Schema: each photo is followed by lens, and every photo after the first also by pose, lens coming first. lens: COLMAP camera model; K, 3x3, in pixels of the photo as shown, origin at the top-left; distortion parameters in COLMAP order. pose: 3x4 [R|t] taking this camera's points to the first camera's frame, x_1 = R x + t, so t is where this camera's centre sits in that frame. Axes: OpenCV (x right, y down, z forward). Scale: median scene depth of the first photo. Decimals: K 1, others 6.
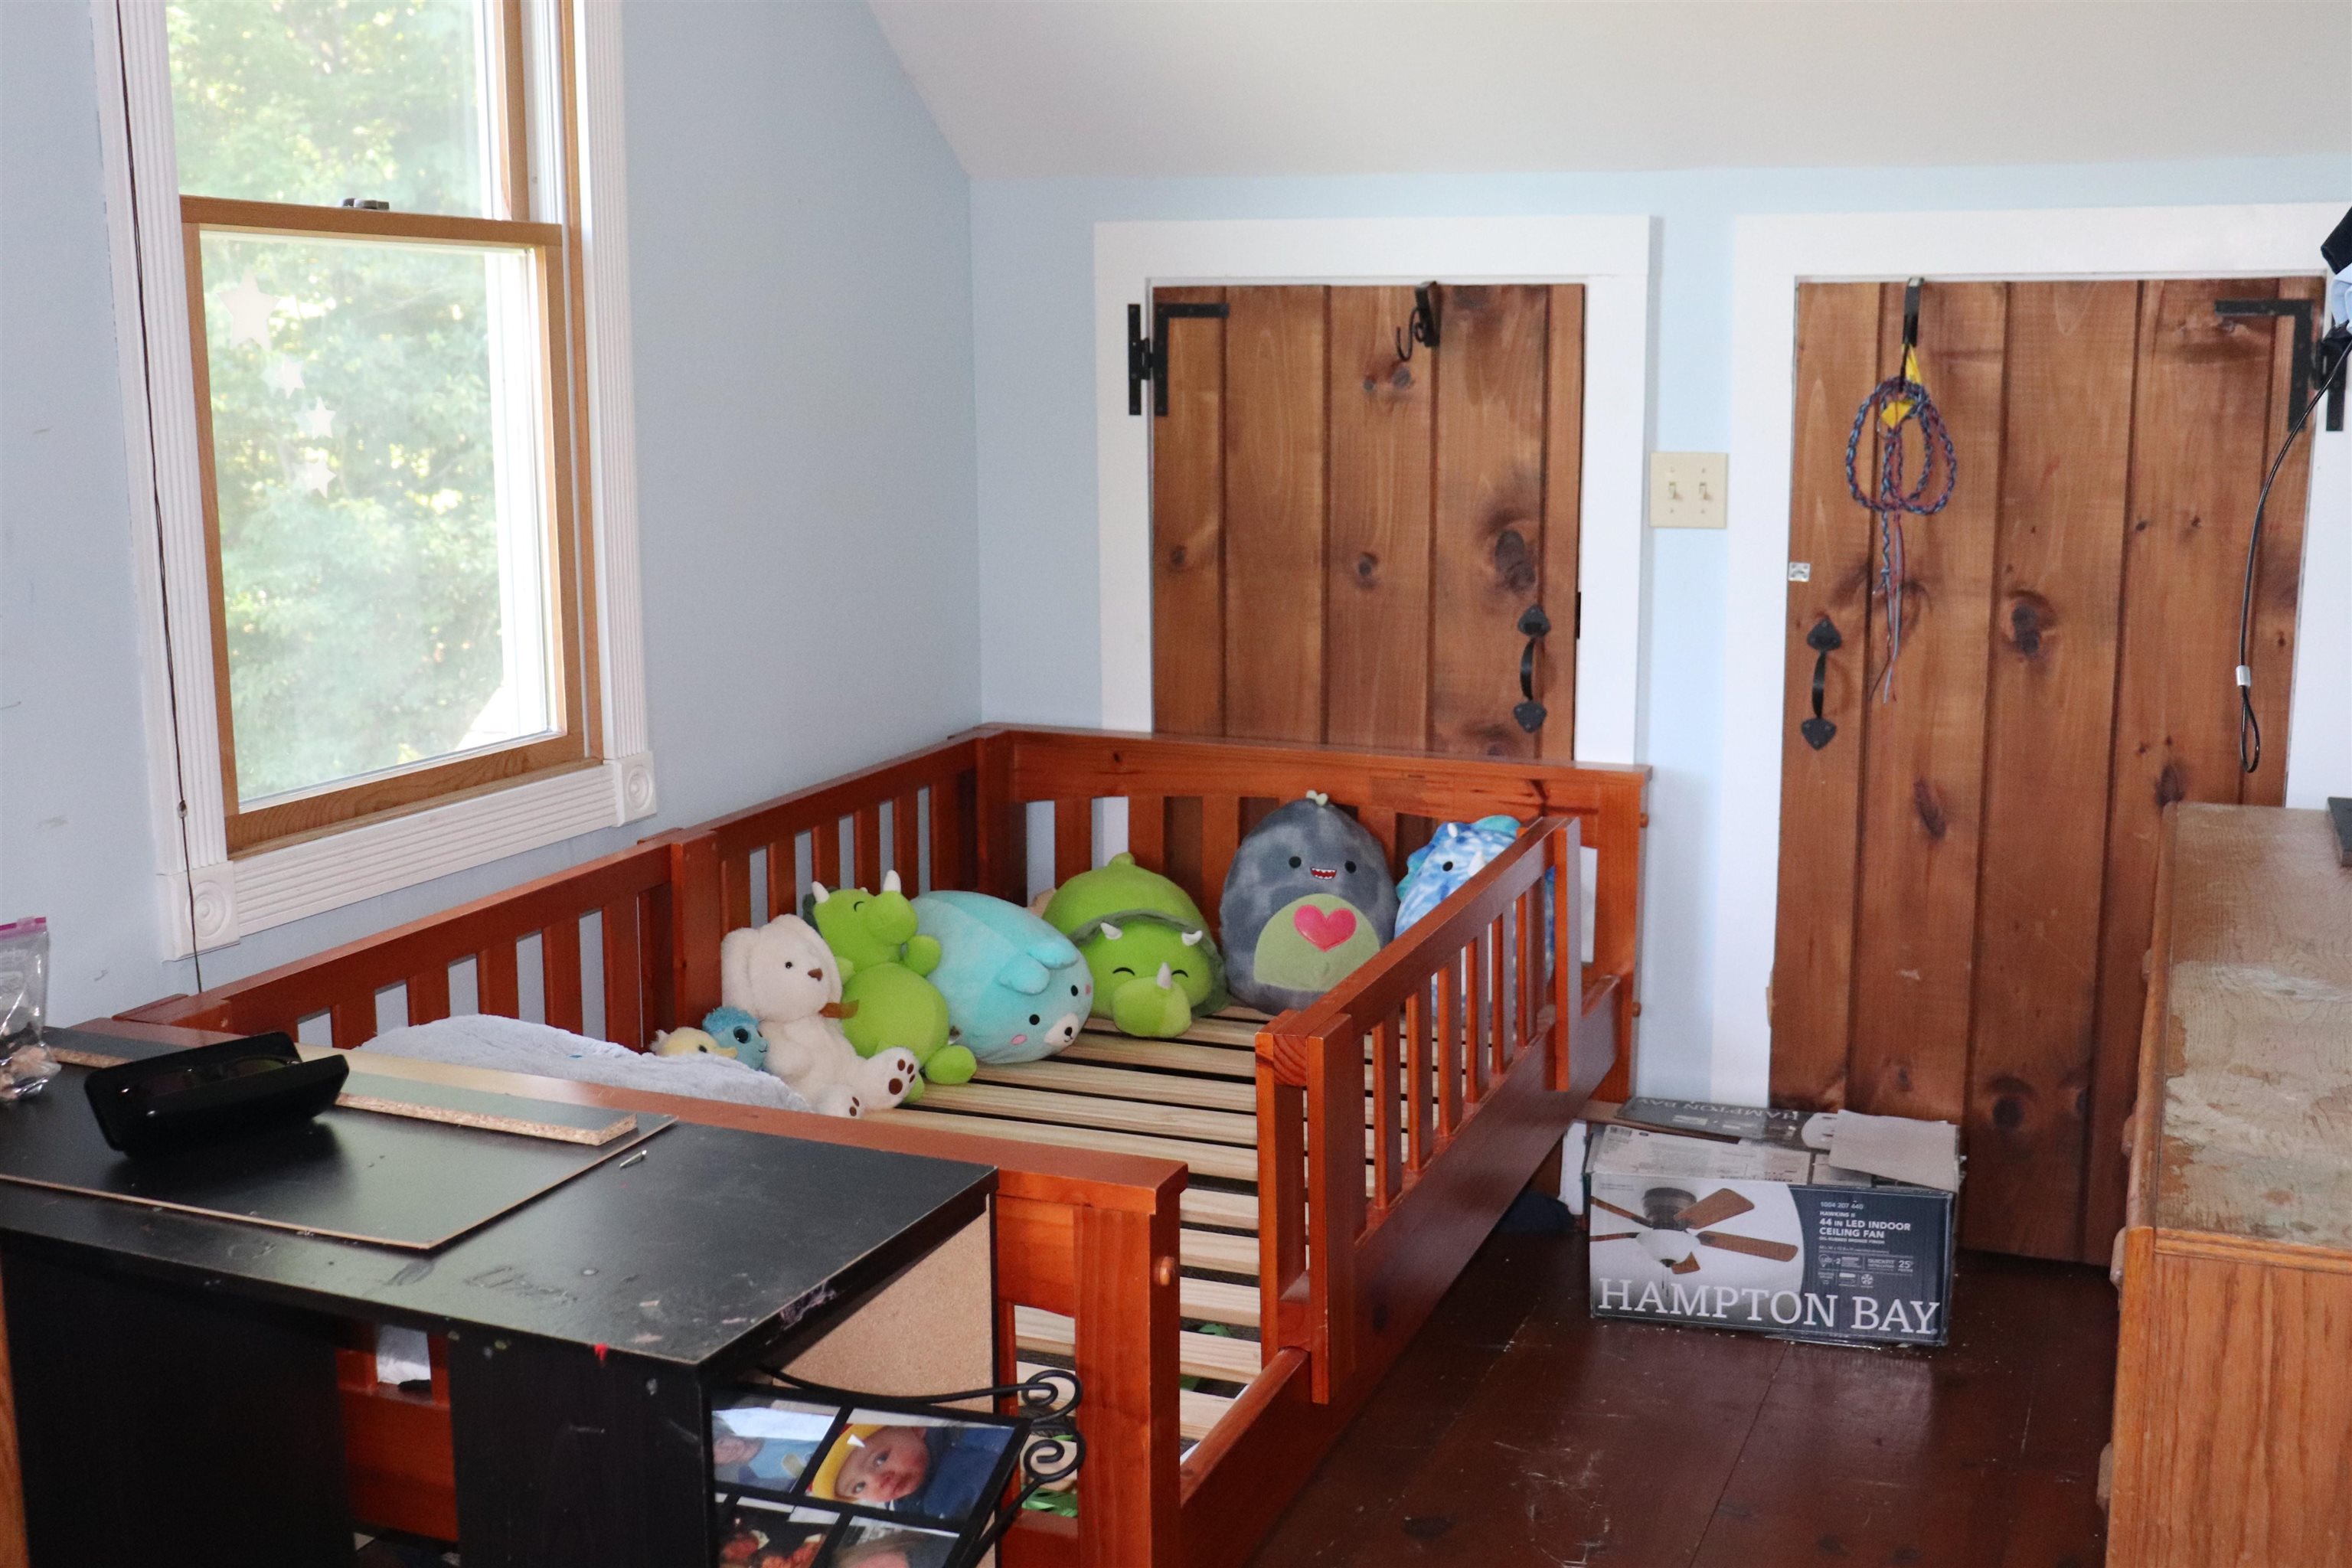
lens RADIAL K [[2319.7, 0, 1176.9], [0, 2319.7, 778.3], [0, 0, 1]] dist [-0.077866, 0.000000]
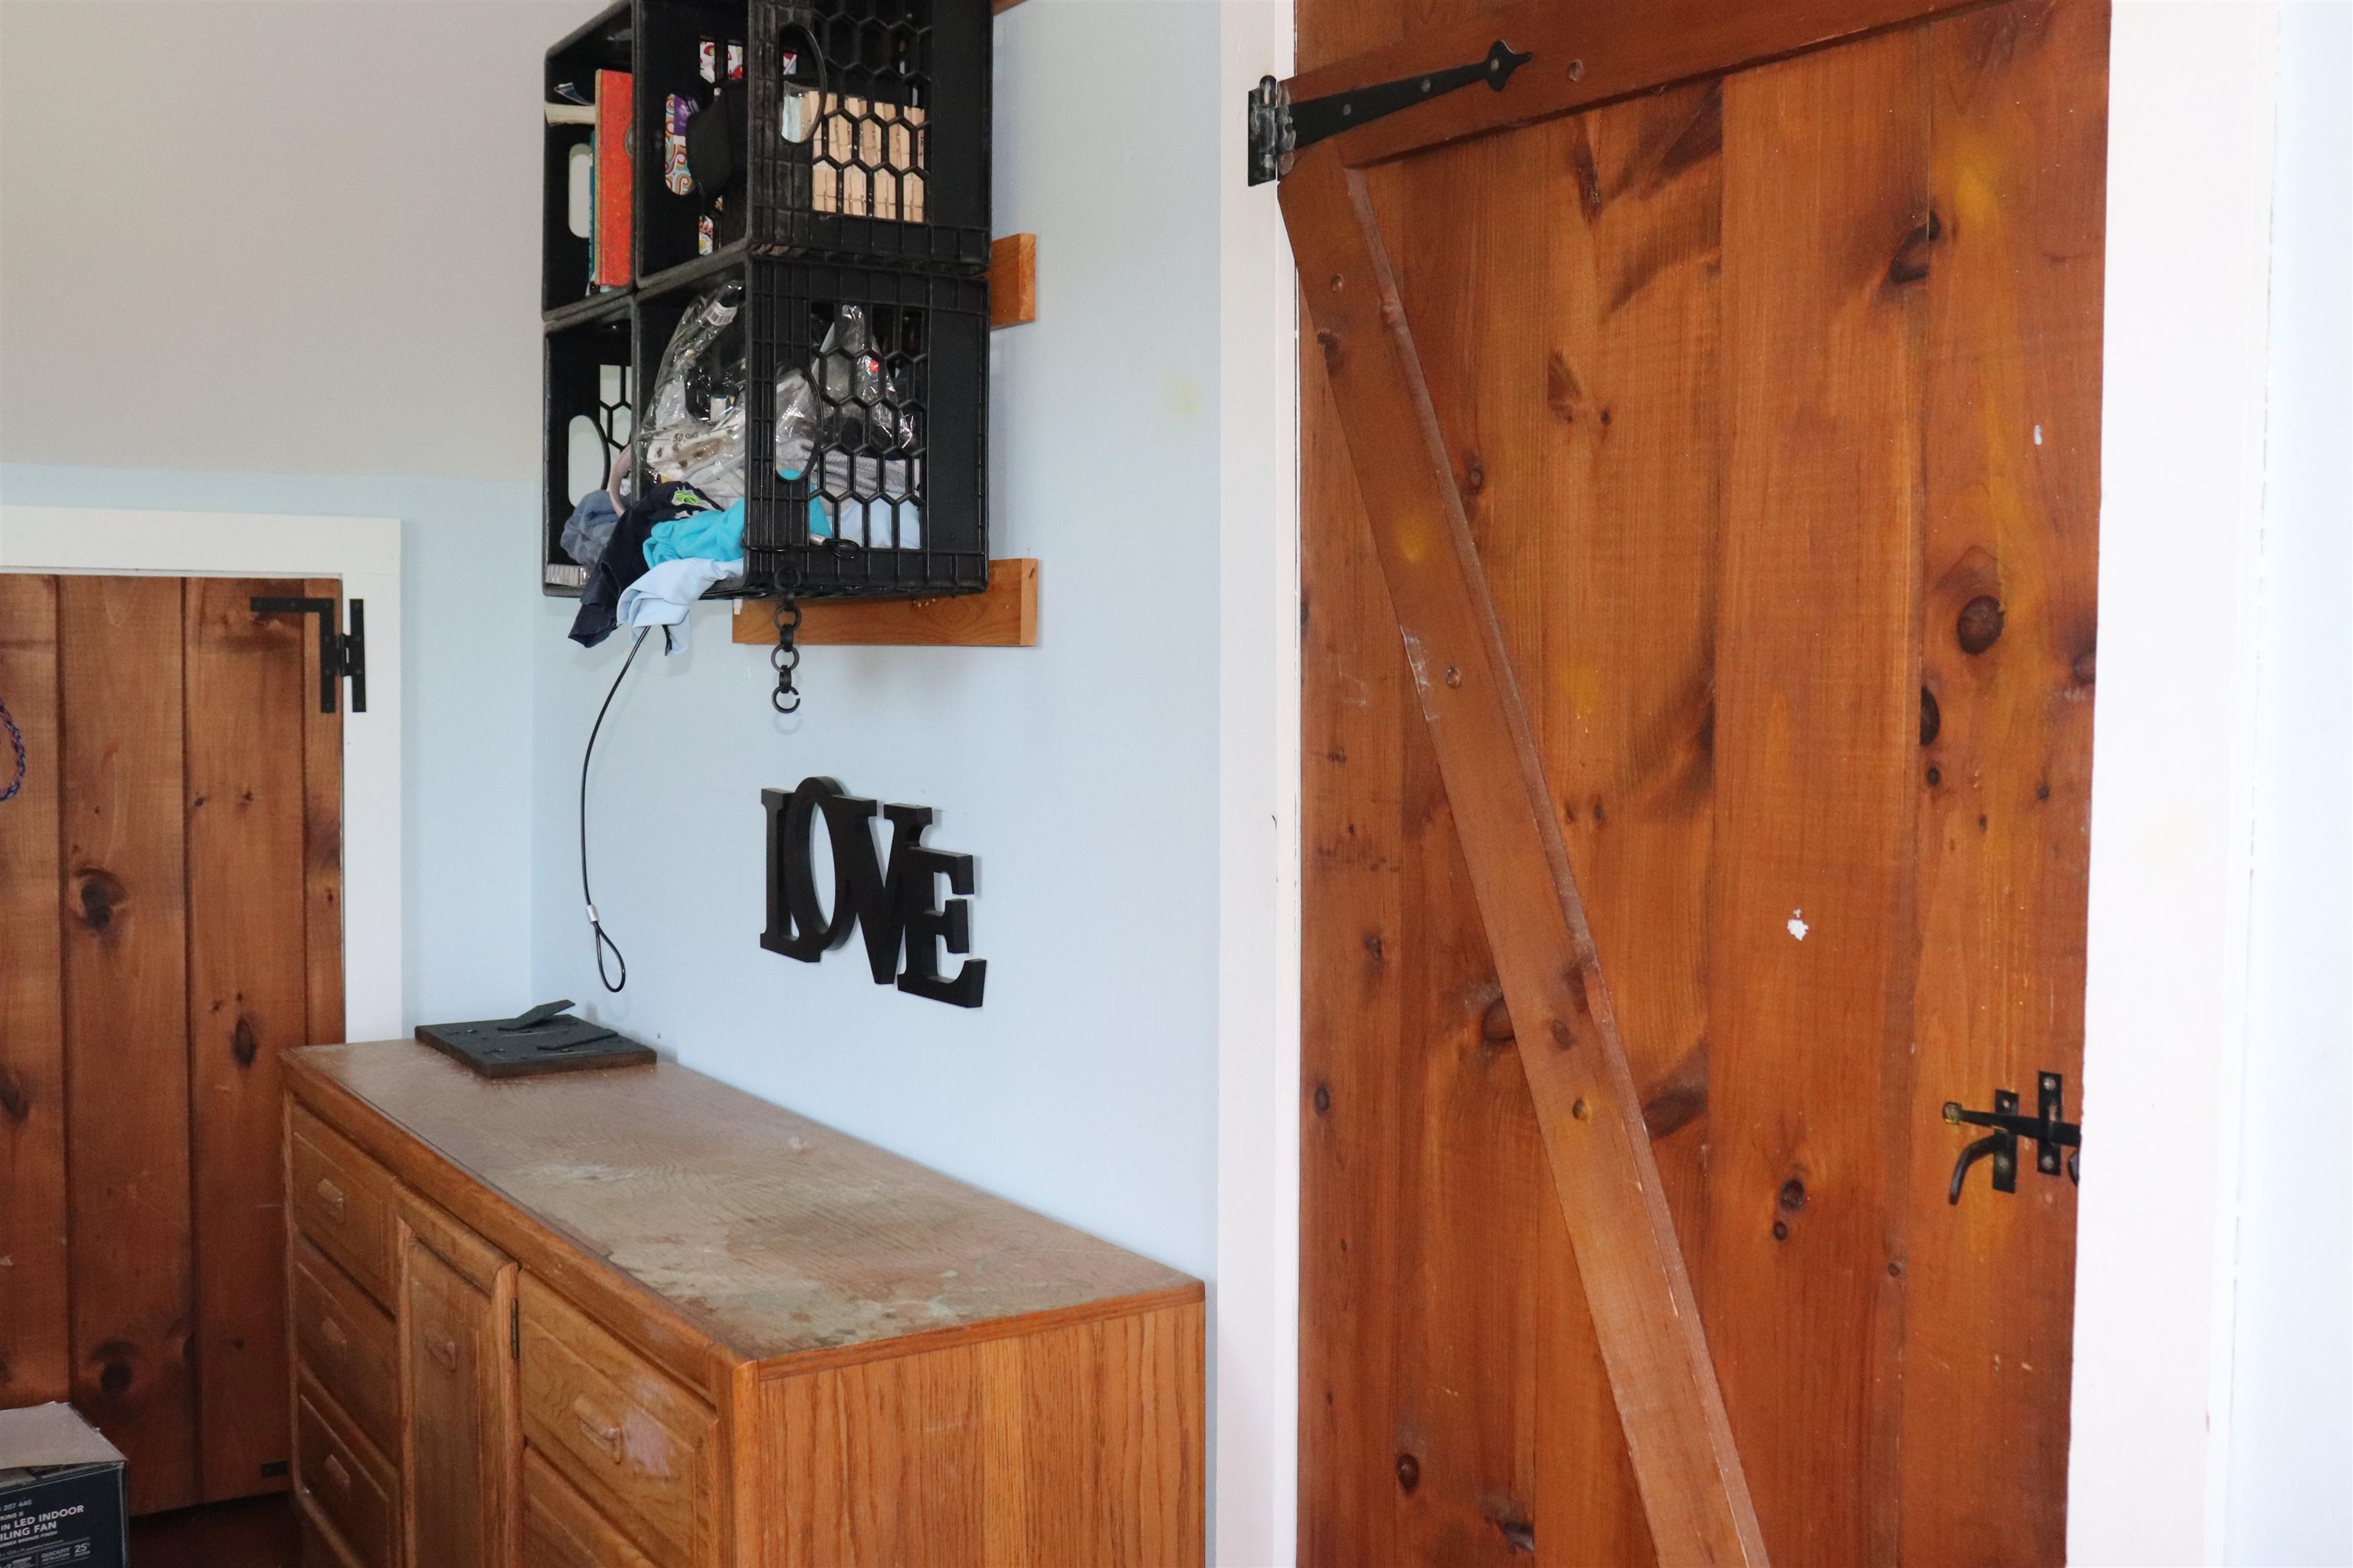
lens RADIAL K [[2162.0, 0, 1171.1], [0, 2162.0, 788.4], [0, 0, 1]] dist [-0.047279, 0.000000]
pose [[0.565152, -0.034878, 0.824249, -0.154979], [0.128612, 0.990615, -0.046265, -0.010312], [-0.814900, 0.132155, 0.564334, 0.049755]]
